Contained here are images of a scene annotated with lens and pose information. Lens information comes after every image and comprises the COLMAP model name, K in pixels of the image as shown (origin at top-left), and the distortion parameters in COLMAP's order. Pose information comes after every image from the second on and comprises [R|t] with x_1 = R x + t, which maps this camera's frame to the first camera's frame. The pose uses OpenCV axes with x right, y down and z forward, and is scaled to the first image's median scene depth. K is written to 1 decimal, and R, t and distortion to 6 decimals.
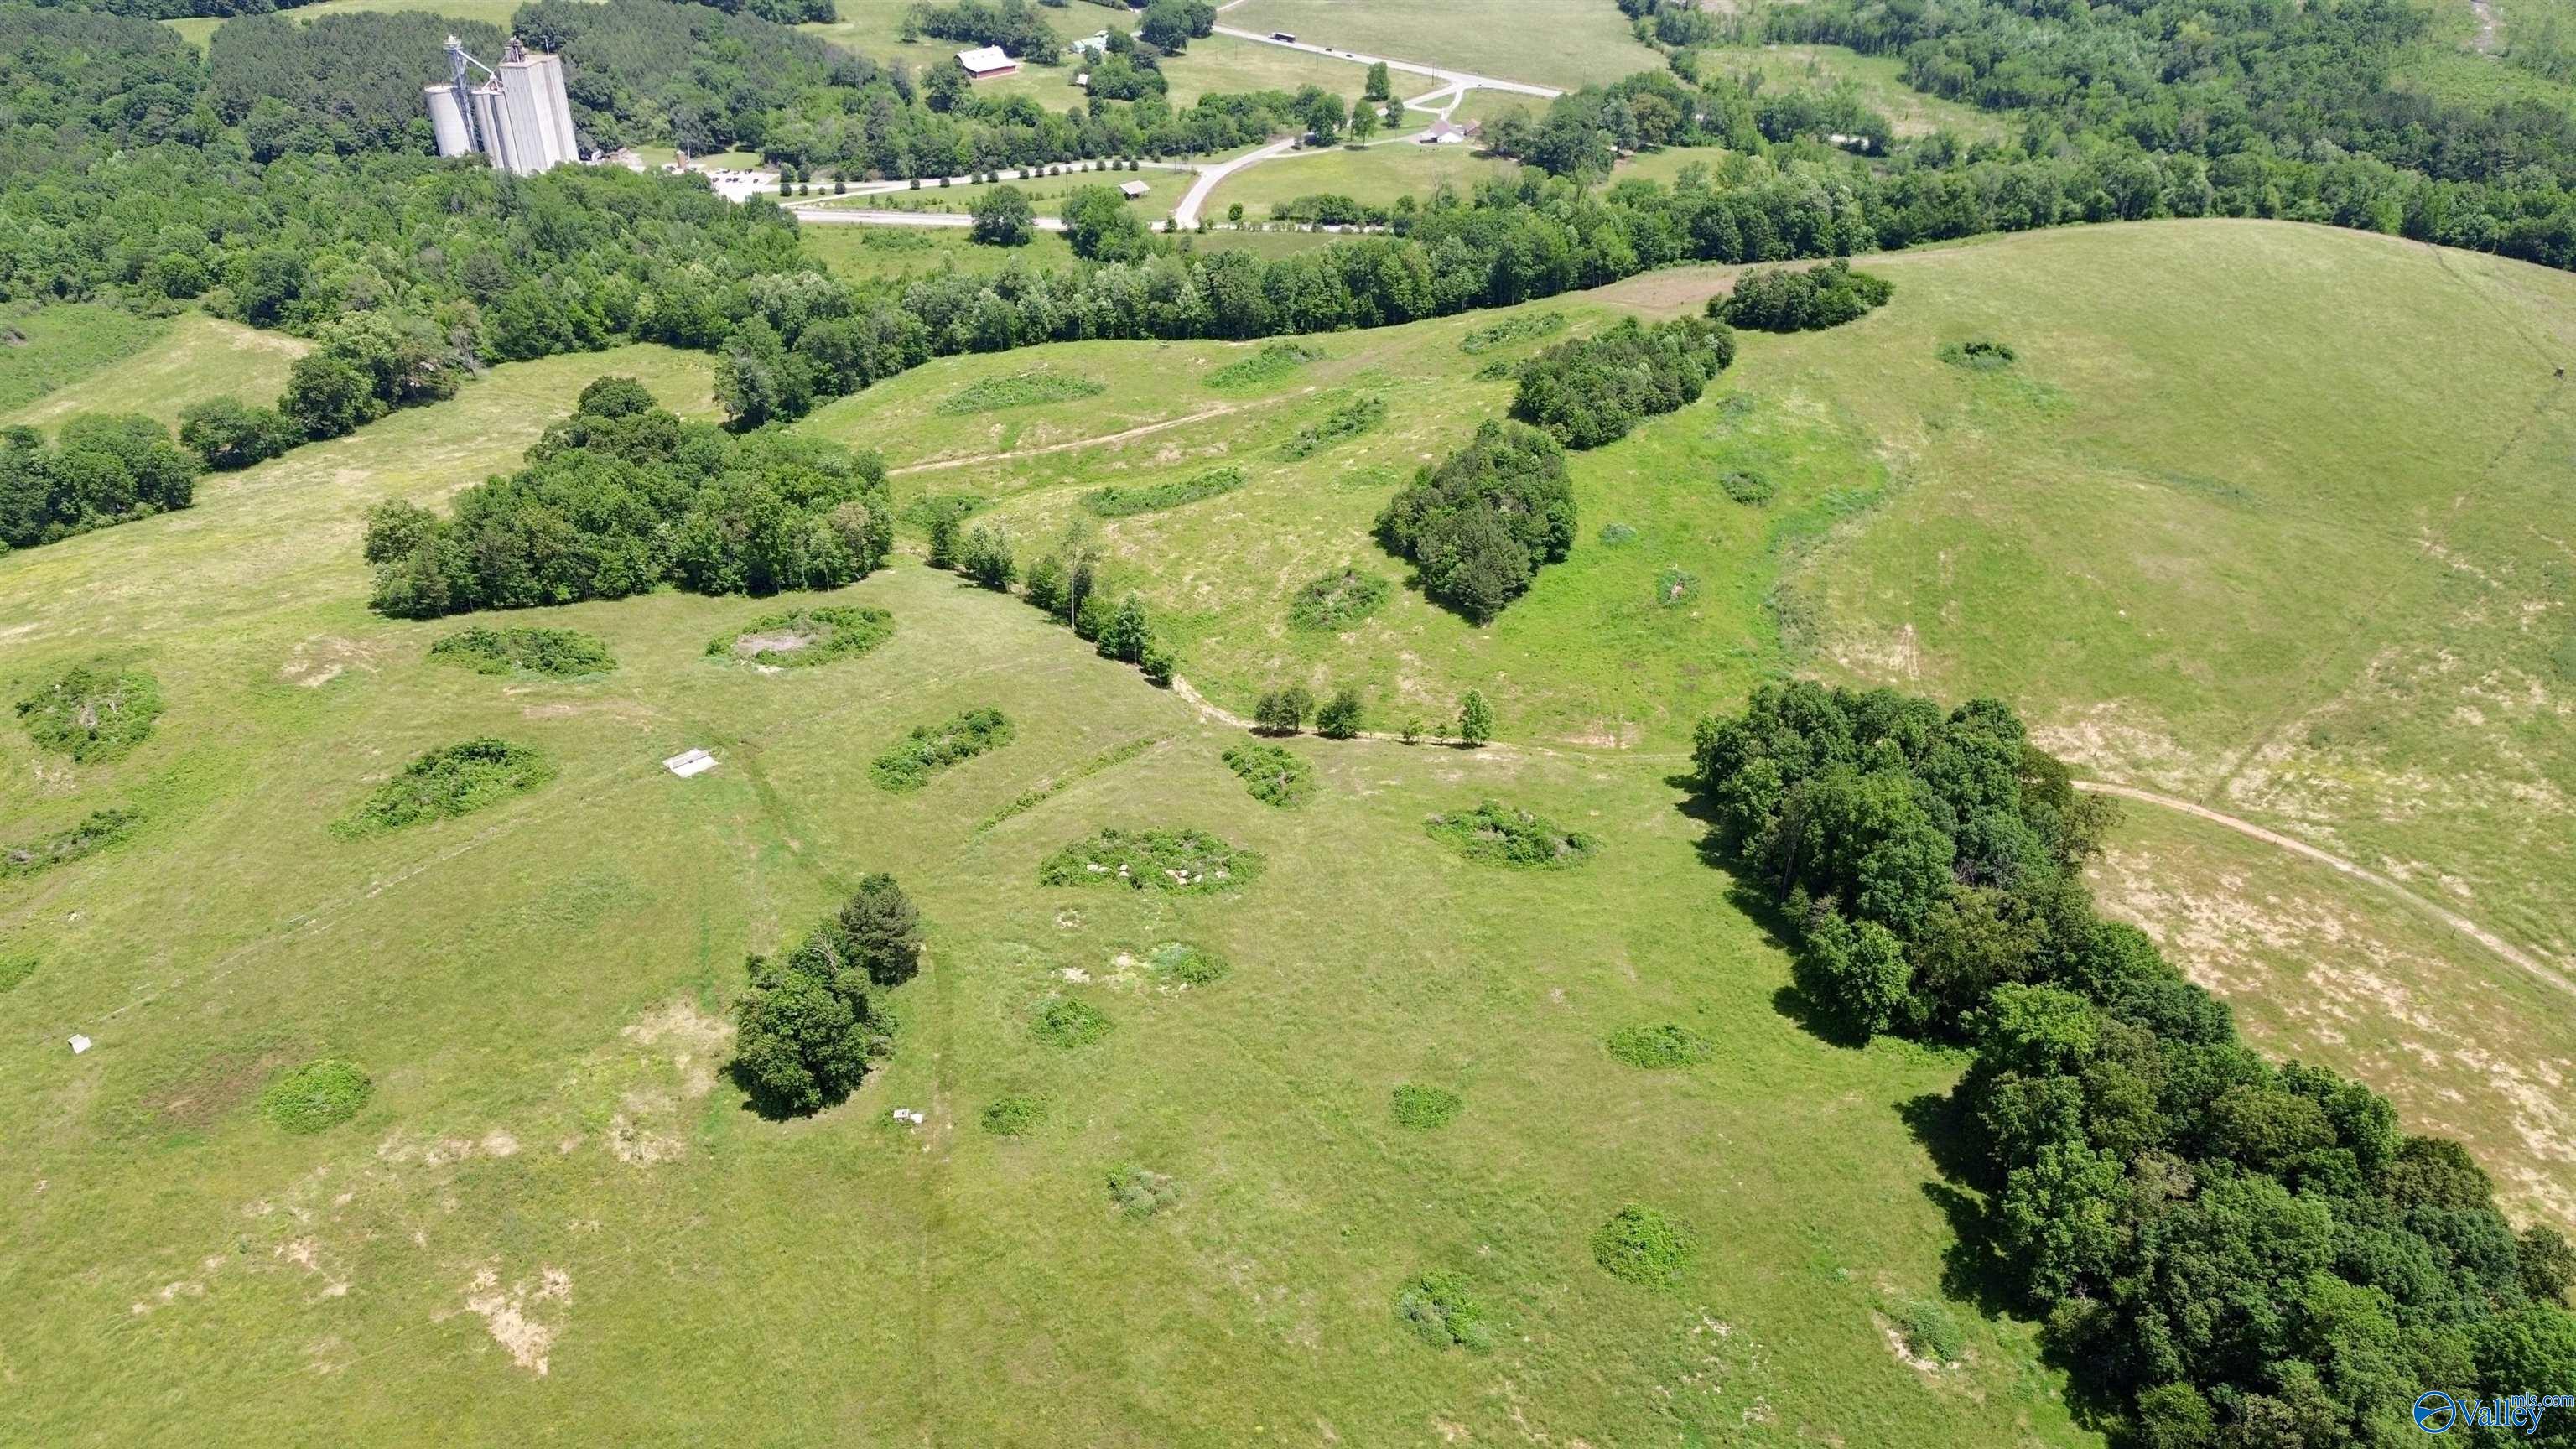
lens RADIAL K [[1814.6, 0, 1301.1], [0, 1814.6, 723.2], [0, 0, 1]] dist [0.079962, -0.077749]
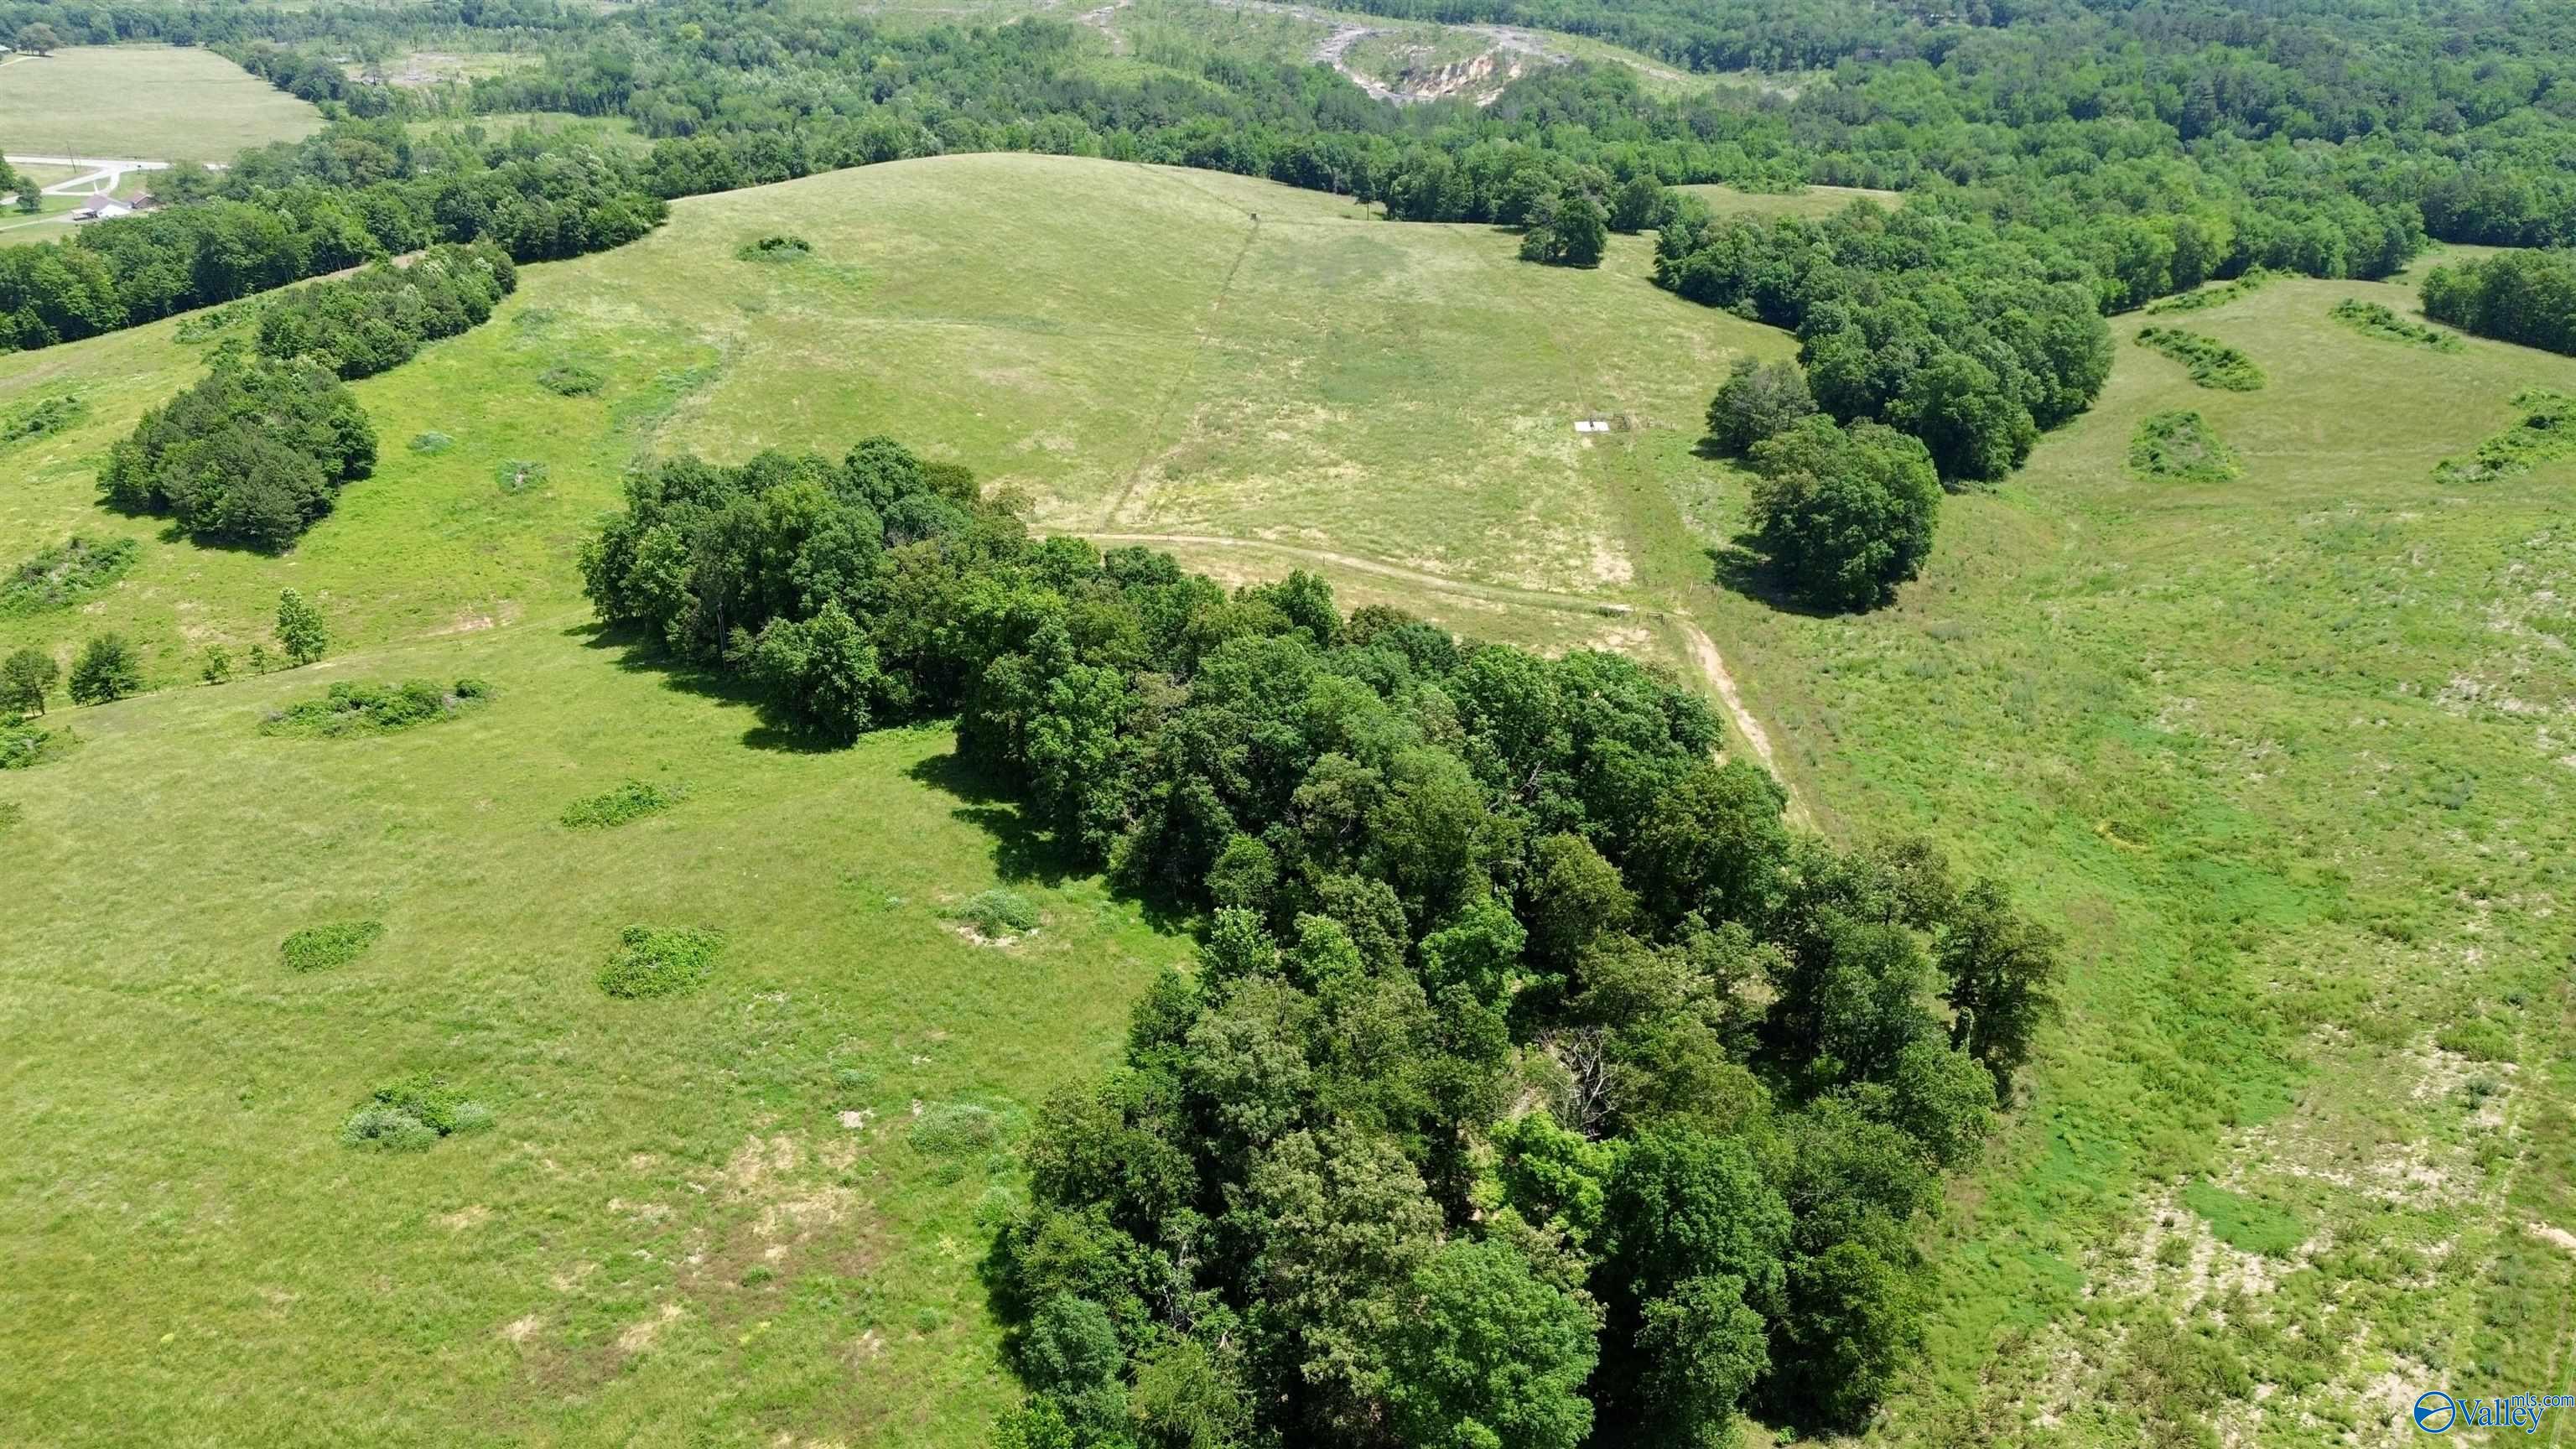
lens RADIAL K [[1814.6, 0, 1298.5], [0, 1814.6, 722.7], [0, 0, 1]] dist [0.079962, -0.077749]
pose [[0.803430, -0.254482, 0.538274, 0.001477], [0.302424, 0.953173, -0.000763, 0.151583], [-0.512874, 0.163399, 0.842770, 0.082440]]
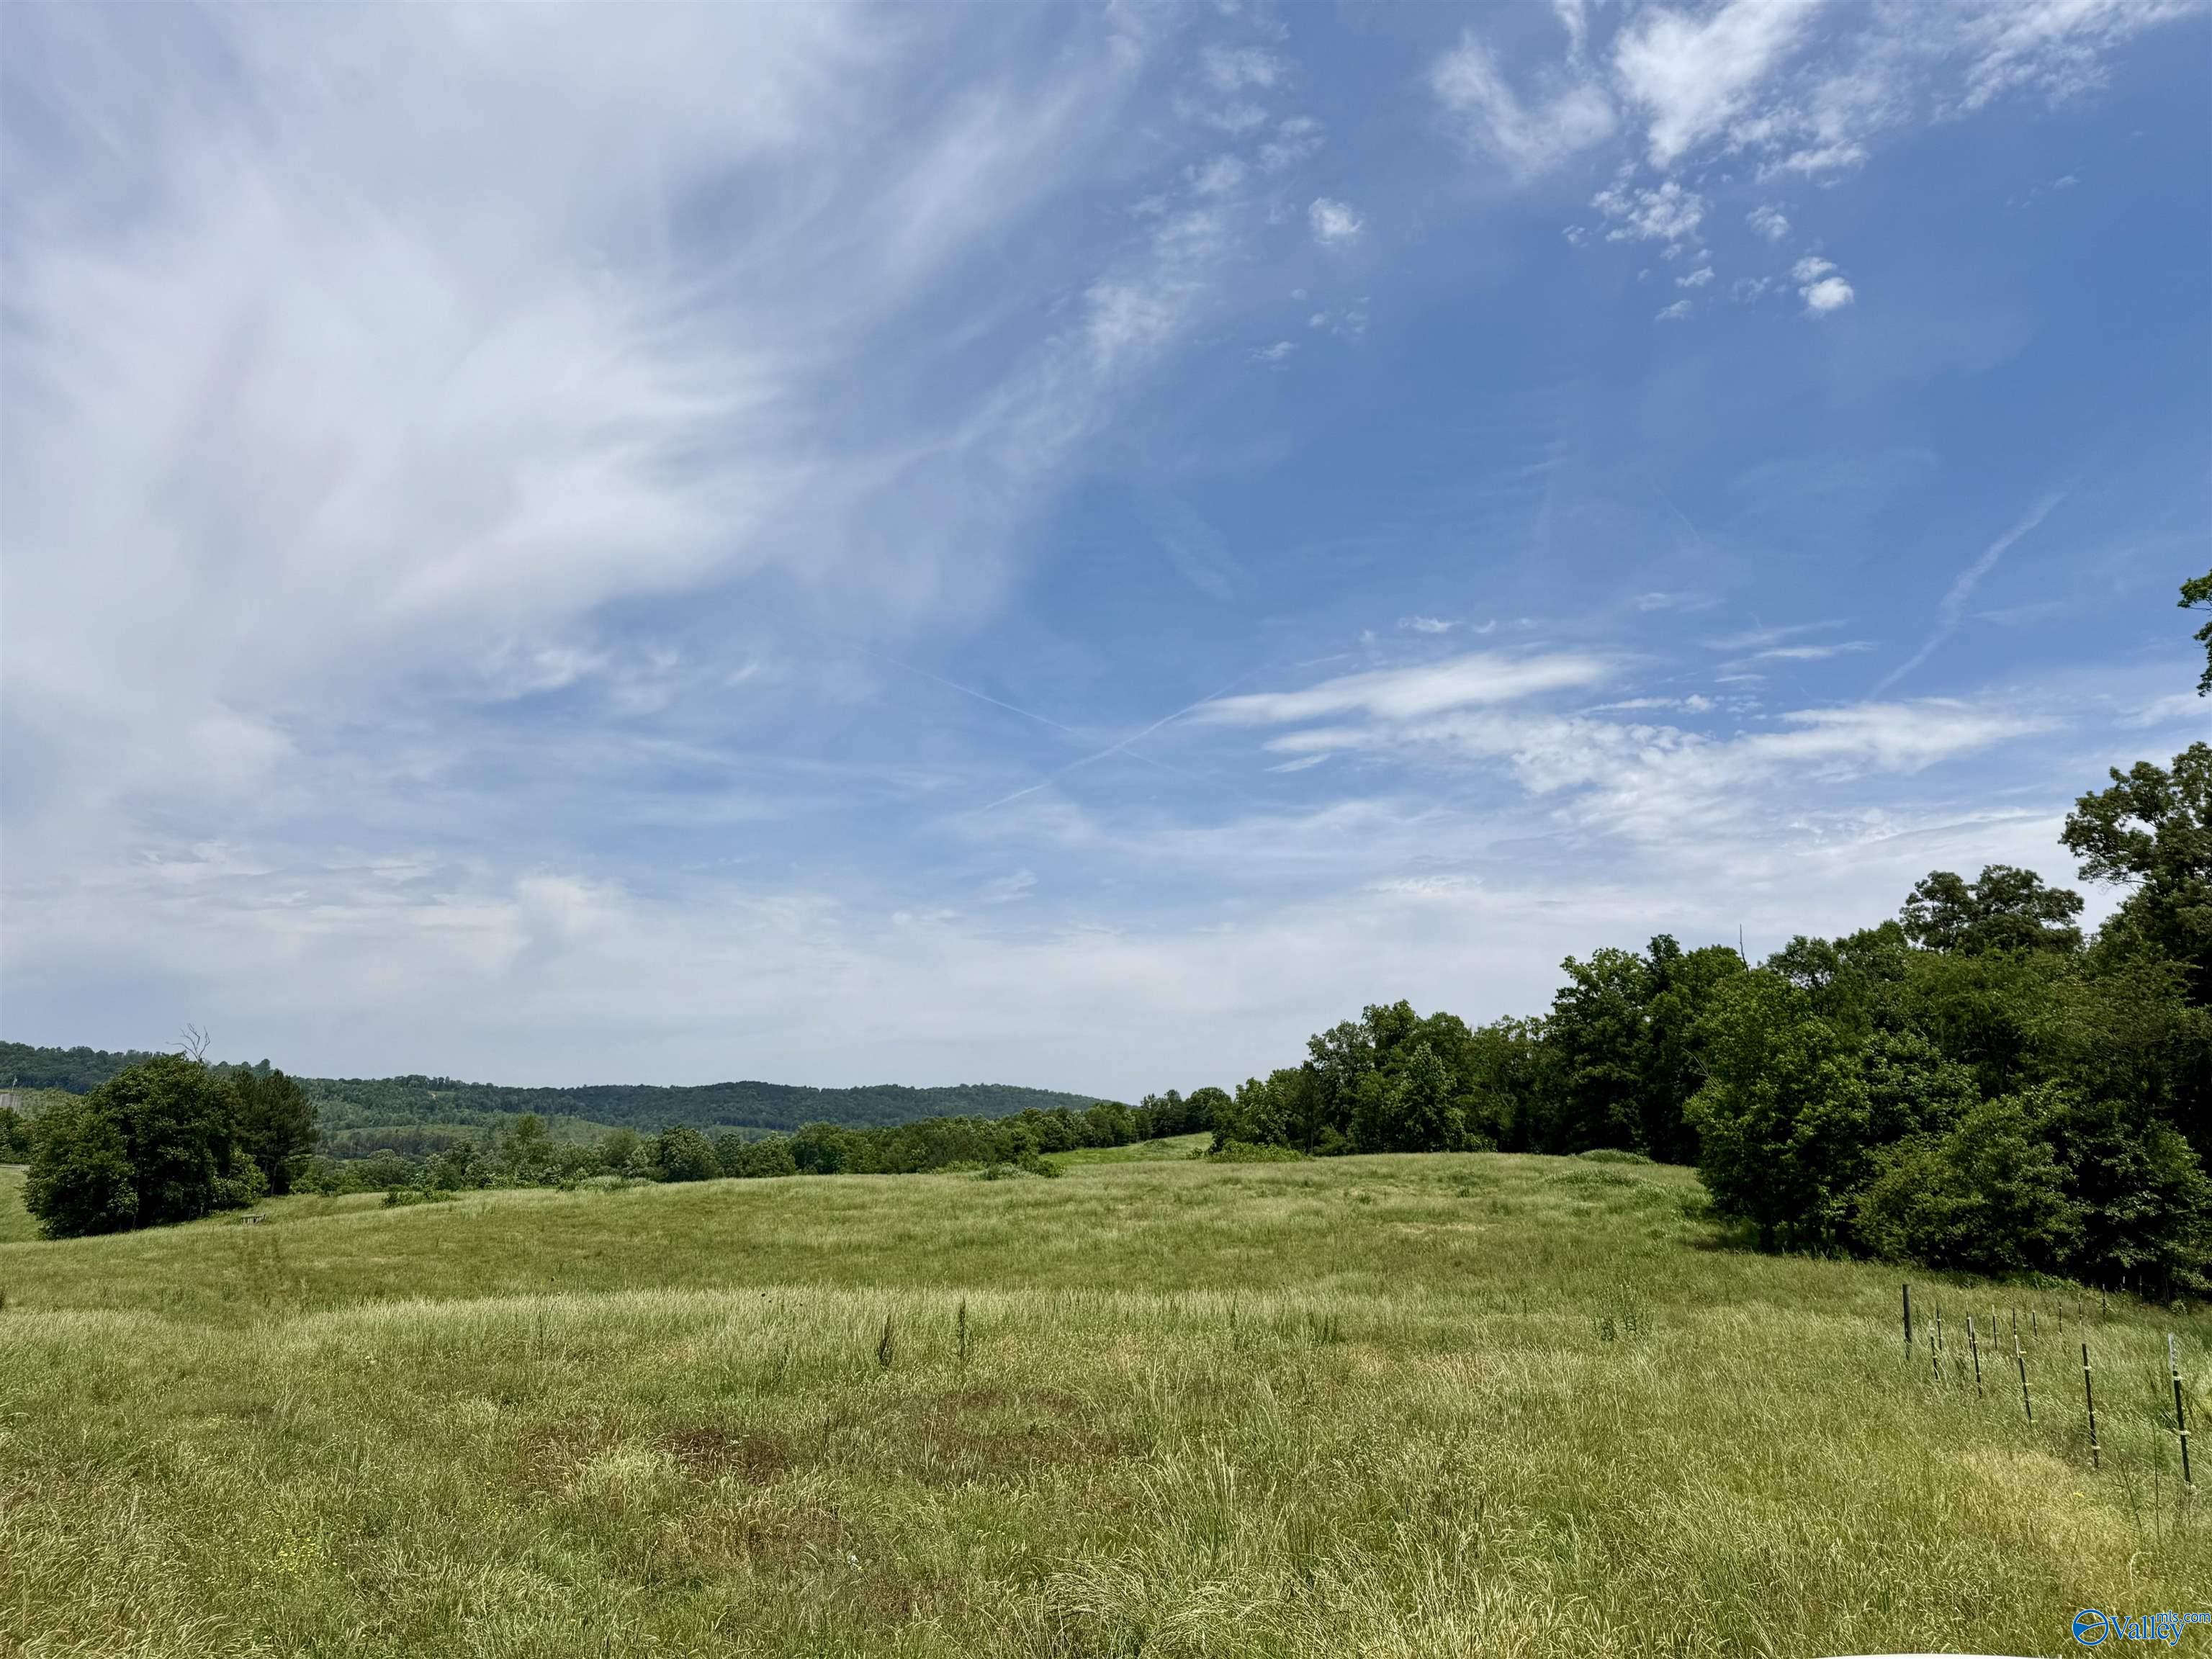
lens RADIAL K [[1540.6, 0, 1102.8], [0, 1540.6, 795.5], [0, 0, 1]] dist [0.051241, -0.054923]
pose [[0.971643, 0.069333, 0.226058, -0.026015], [0.105836, 0.727399, -0.678004, 0.348312], [-0.211442, 0.682703, 0.699435, 0.239365]]
